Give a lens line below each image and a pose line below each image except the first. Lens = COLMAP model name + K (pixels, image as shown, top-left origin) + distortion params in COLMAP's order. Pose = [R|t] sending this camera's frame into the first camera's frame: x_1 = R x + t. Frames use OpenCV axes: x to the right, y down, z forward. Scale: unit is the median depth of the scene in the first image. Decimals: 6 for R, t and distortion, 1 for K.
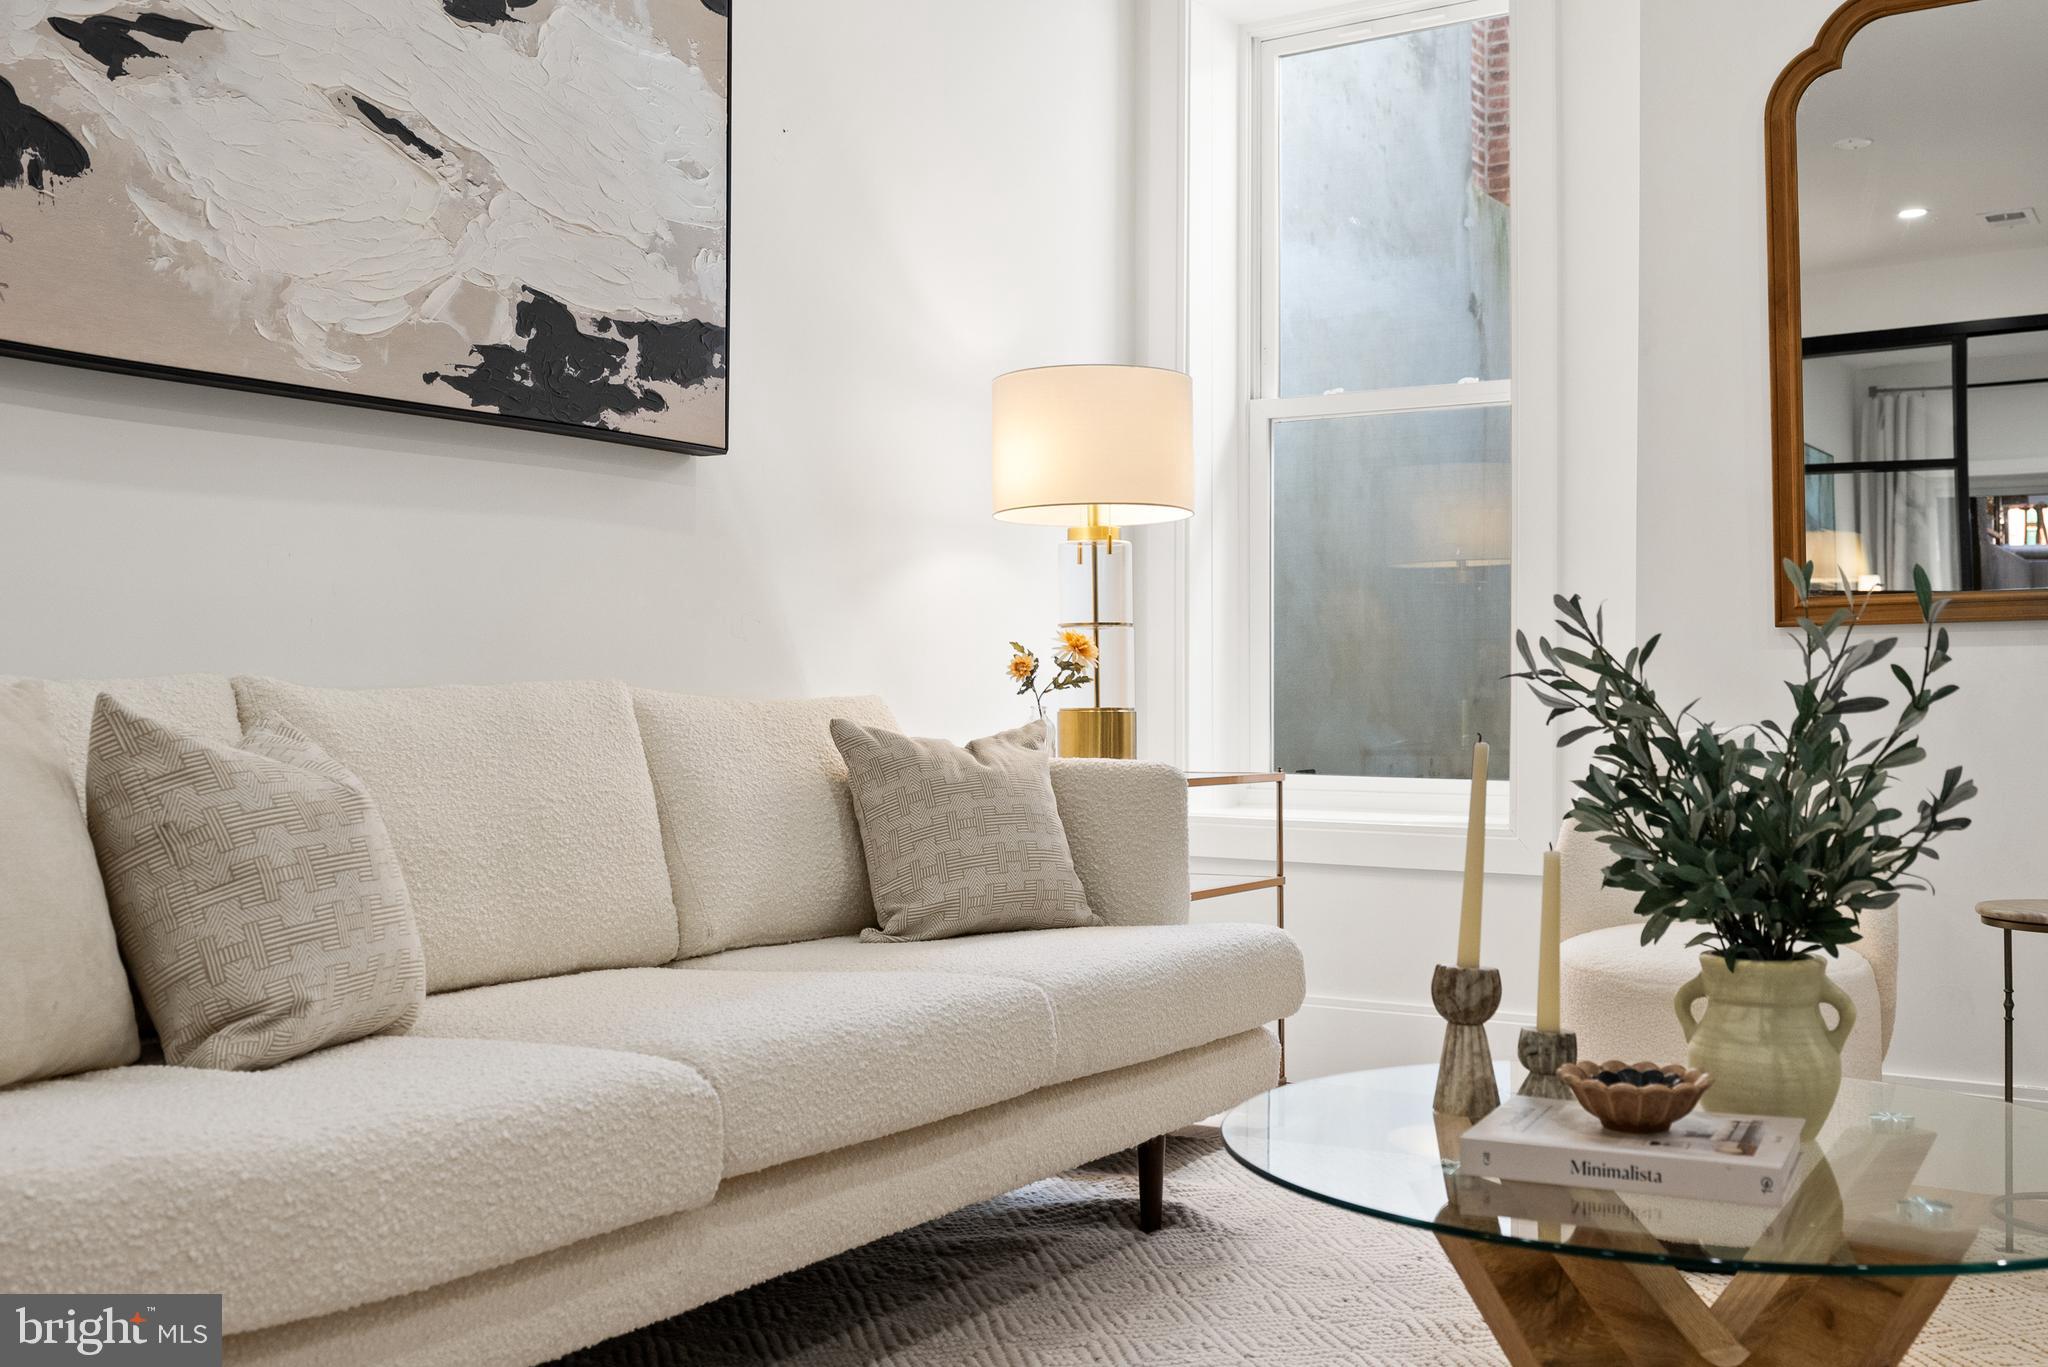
lens RADIAL K [[2050.0, 0, 1025.8], [0, 2050.0, 631.9], [0, 0, 1]] dist [-0.000401, 0.013266]
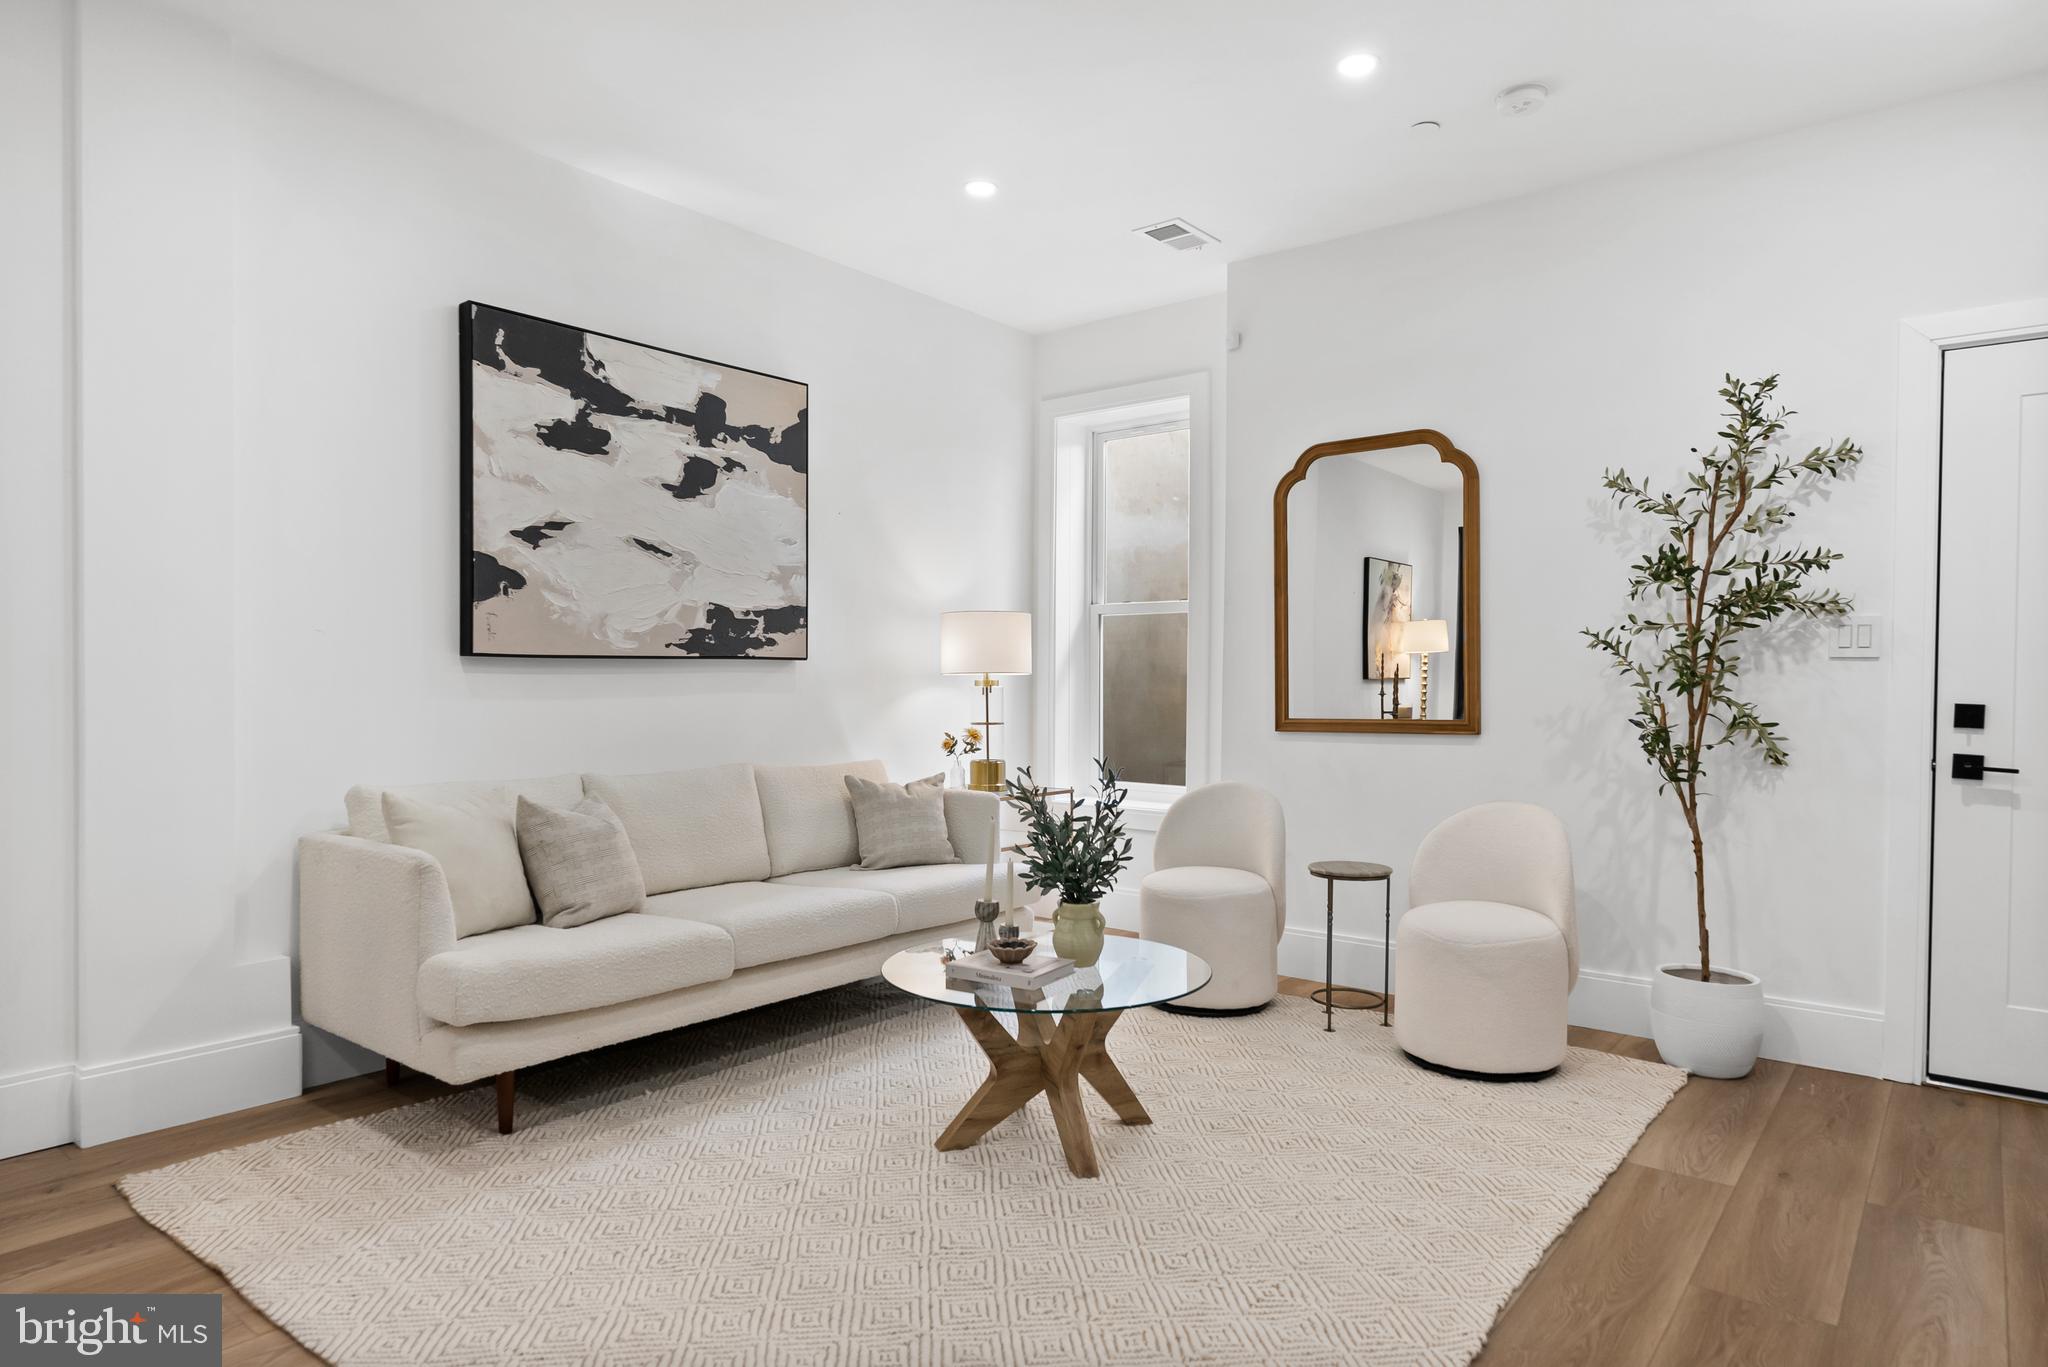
lens RADIAL K [[1185.2, 0, 1024.0], [0, 1185.2, 683.5], [0, 0, 1]] dist [0.000109, 0.000206]
pose [[0.993807, 0.000627, -0.111117, 0.291453], [0.003164, 0.999419, 0.033934, -0.120972], [0.111073, -0.034075, 0.993228, -0.376548]]
